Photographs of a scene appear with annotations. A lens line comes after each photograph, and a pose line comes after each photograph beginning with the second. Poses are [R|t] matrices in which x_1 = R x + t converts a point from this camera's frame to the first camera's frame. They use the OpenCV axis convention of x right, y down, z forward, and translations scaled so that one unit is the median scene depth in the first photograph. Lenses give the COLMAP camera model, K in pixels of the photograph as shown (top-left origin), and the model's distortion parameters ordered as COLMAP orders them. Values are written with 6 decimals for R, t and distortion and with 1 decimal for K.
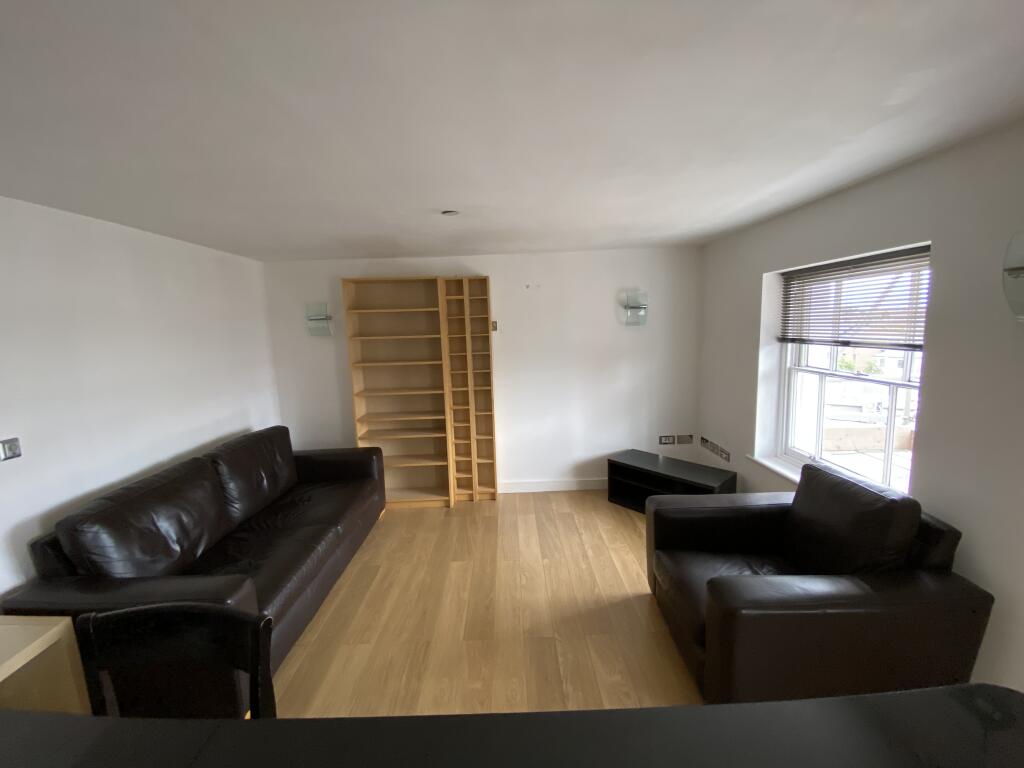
lens RADIAL K [[411.3, 0, 514.0], [0, 411.3, 378.5], [0, 0, 1]] dist [0.027779, -0.024306]
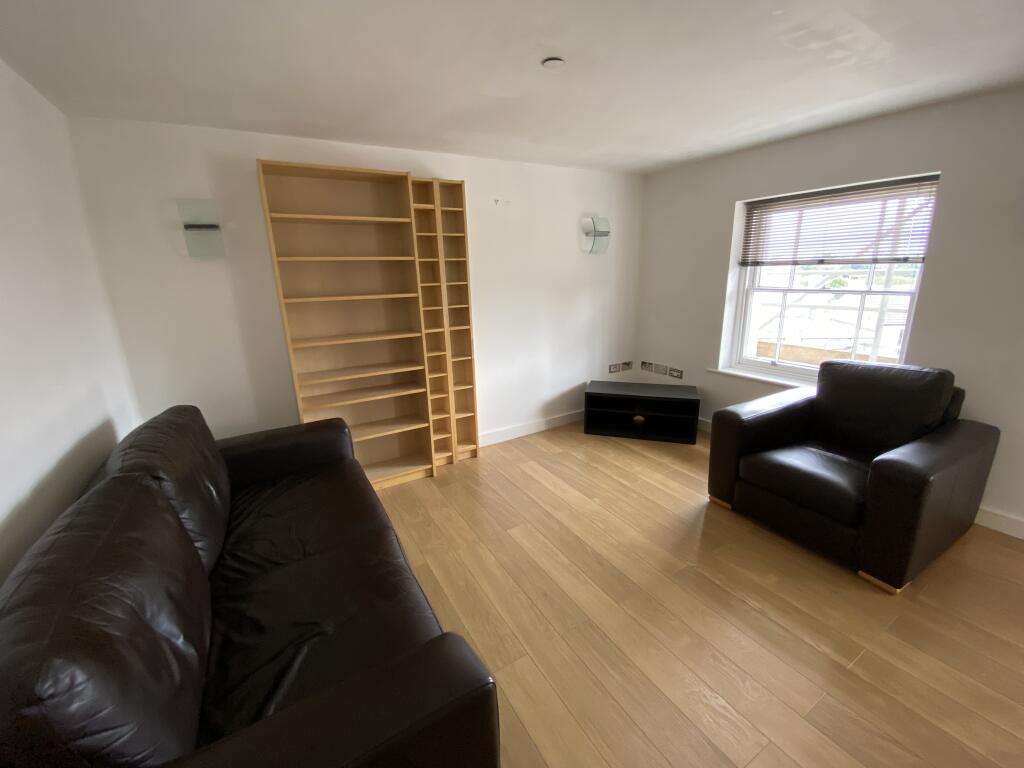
lens RADIAL K [[411.3, 0, 514.0], [0, 411.3, 378.5], [0, 0, 1]] dist [0.027779, -0.024306]
pose [[0.871020, -0.118212, 0.476812, -0.394327], [0.063787, 0.989614, 0.128824, 0.026040], [-0.487088, -0.081793, 0.869514, 0.233974]]
